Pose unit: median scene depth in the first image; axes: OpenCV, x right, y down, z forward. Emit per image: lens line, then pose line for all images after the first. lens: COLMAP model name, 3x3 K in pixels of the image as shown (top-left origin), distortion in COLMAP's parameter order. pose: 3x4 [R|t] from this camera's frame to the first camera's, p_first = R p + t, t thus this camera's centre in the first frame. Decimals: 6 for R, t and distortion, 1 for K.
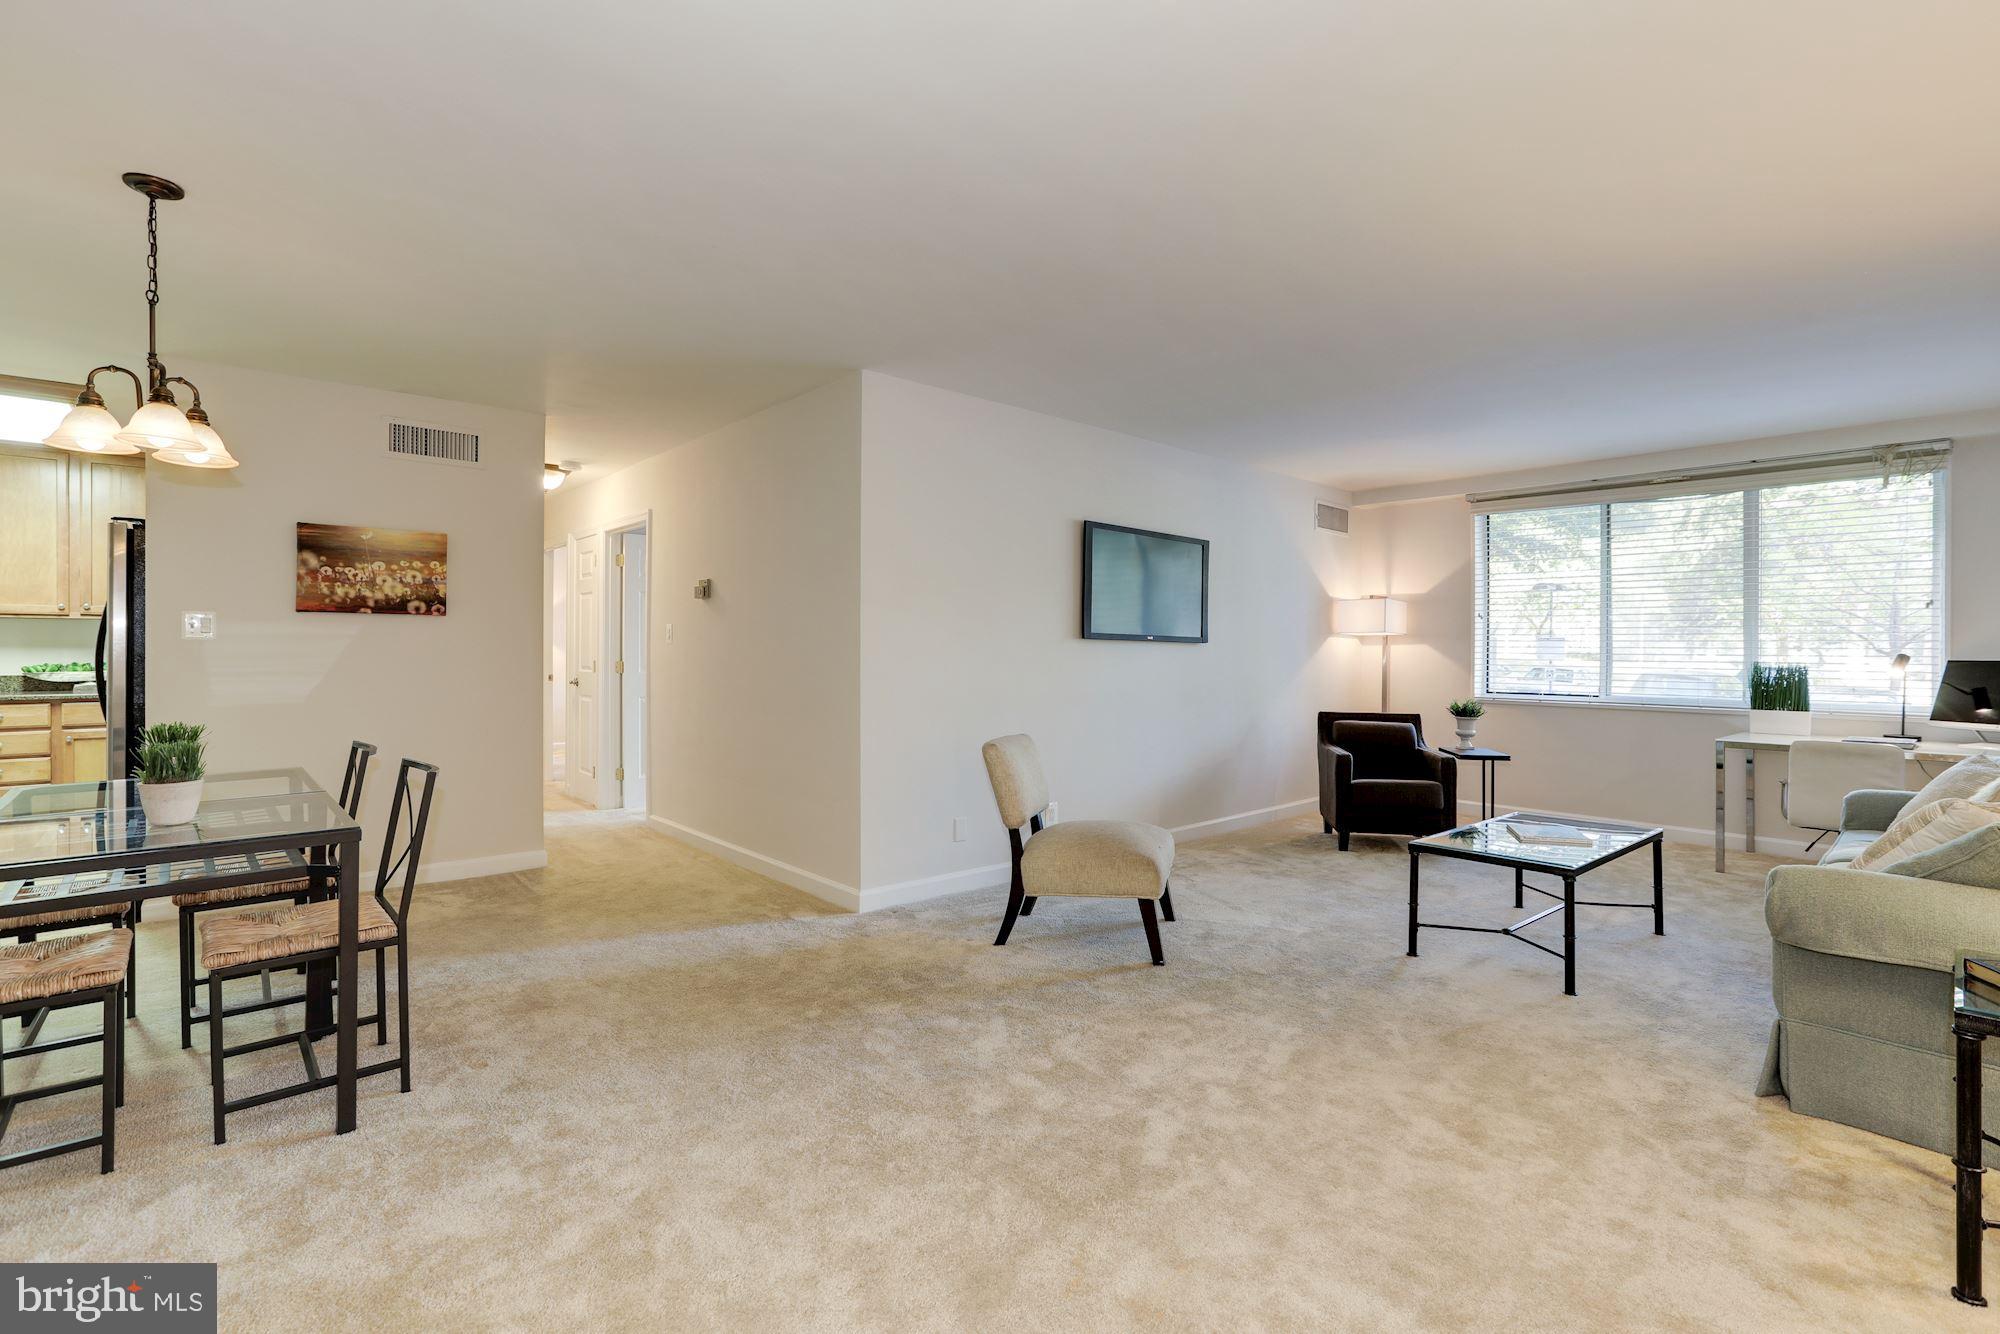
lens RADIAL K [[932.8, 0, 1000.0], [0, 932.8, 667.0], [0, 0, 1]] dist [-0.000751, 0.000536]
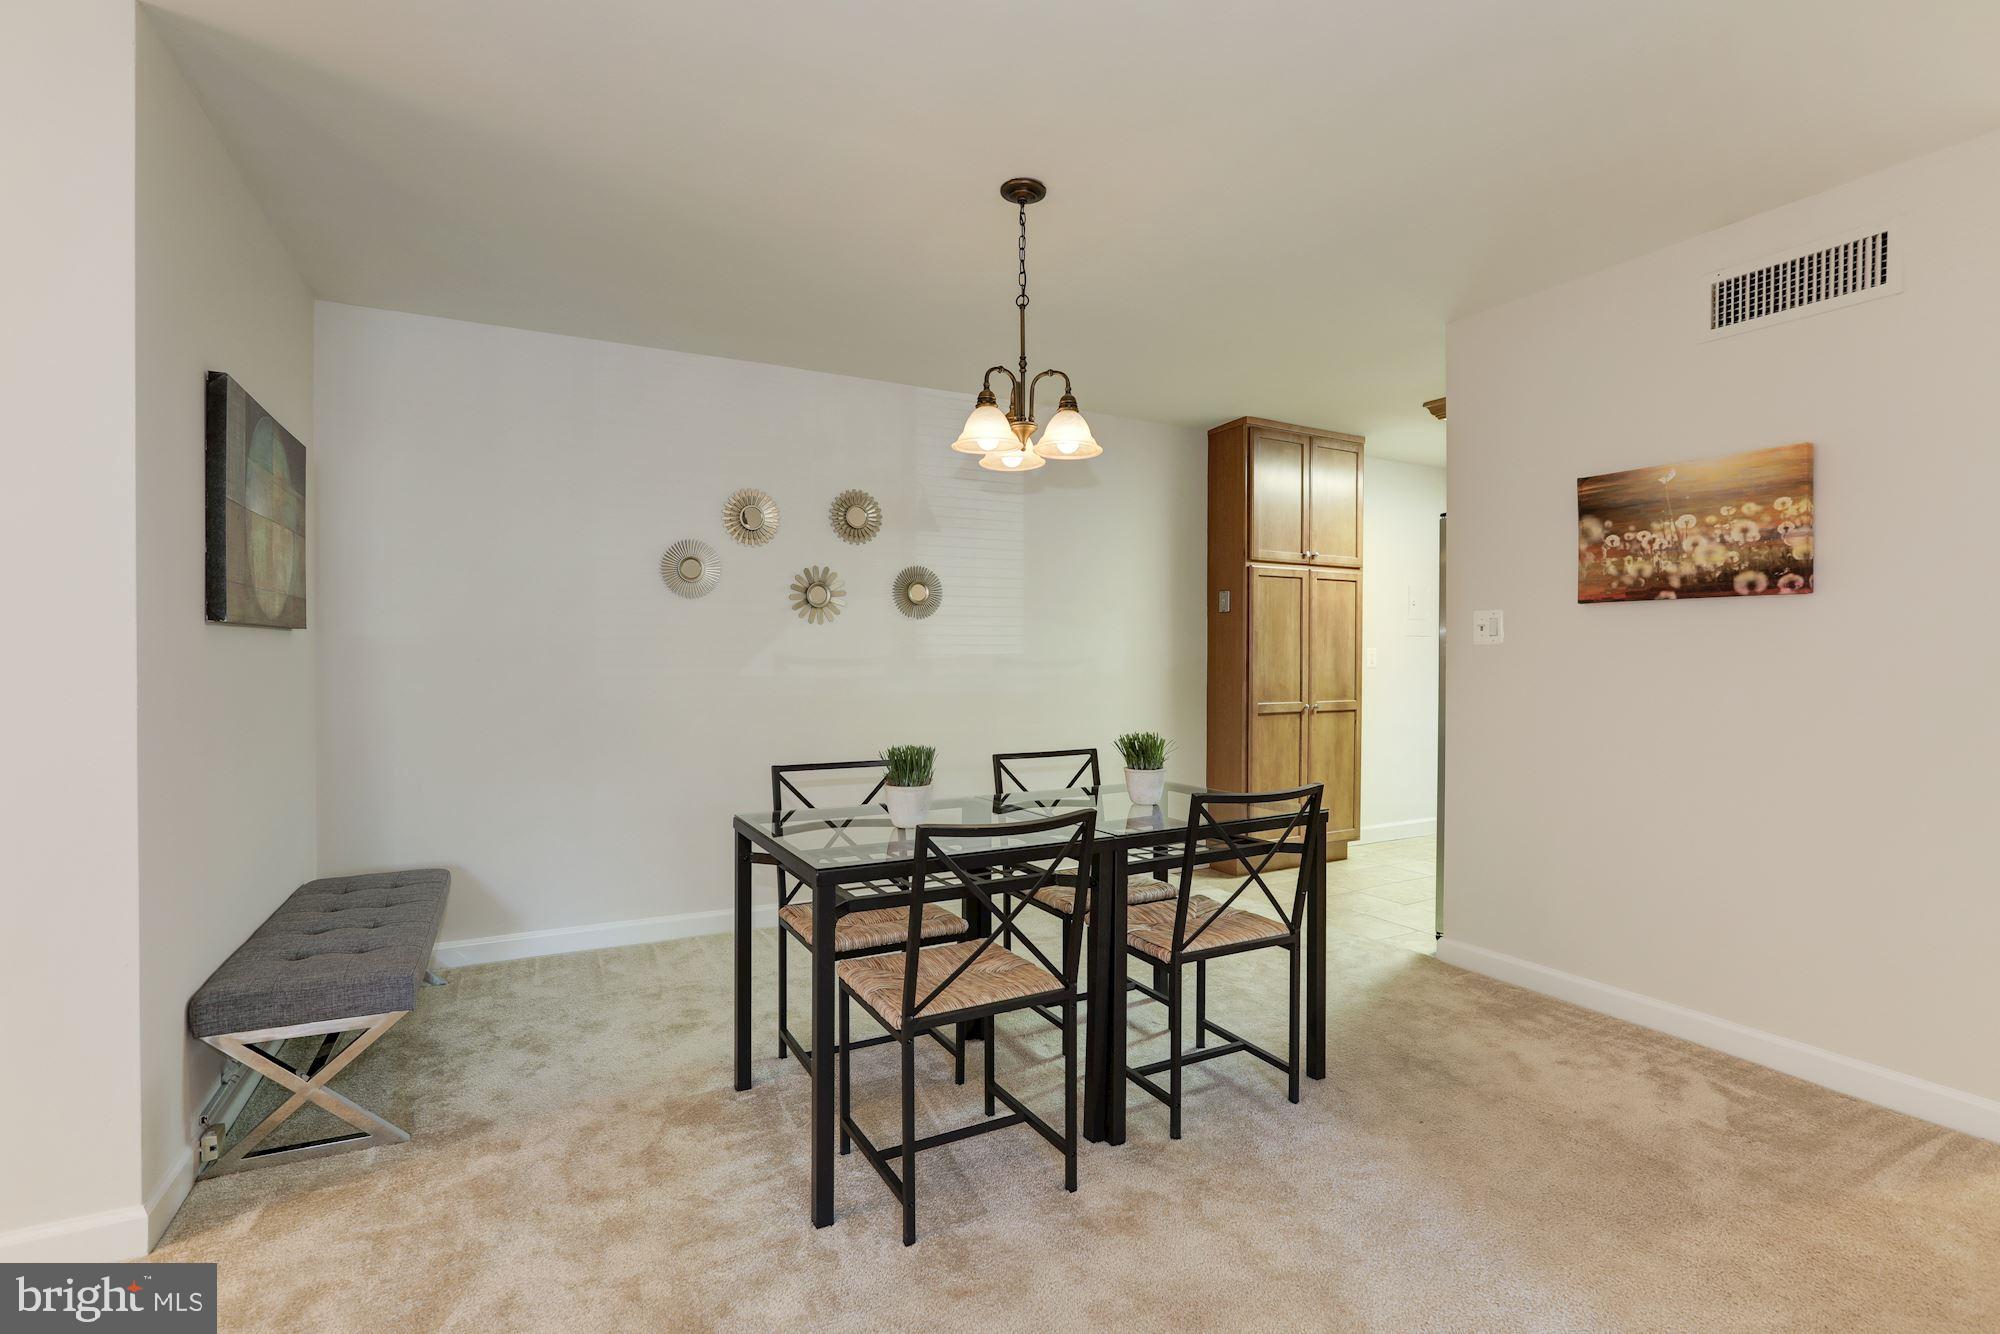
lens RADIAL K [[932.8, 0, 1000.0], [0, 932.8, 667.0], [0, 0, 1]] dist [-0.000751, 0.000536]
pose [[-0.229877, 0.004488, -0.973209, 0.043315], [-0.022454, 0.999699, 0.009914, -0.007484], [0.972961, 0.024132, -0.229707, 0.703182]]
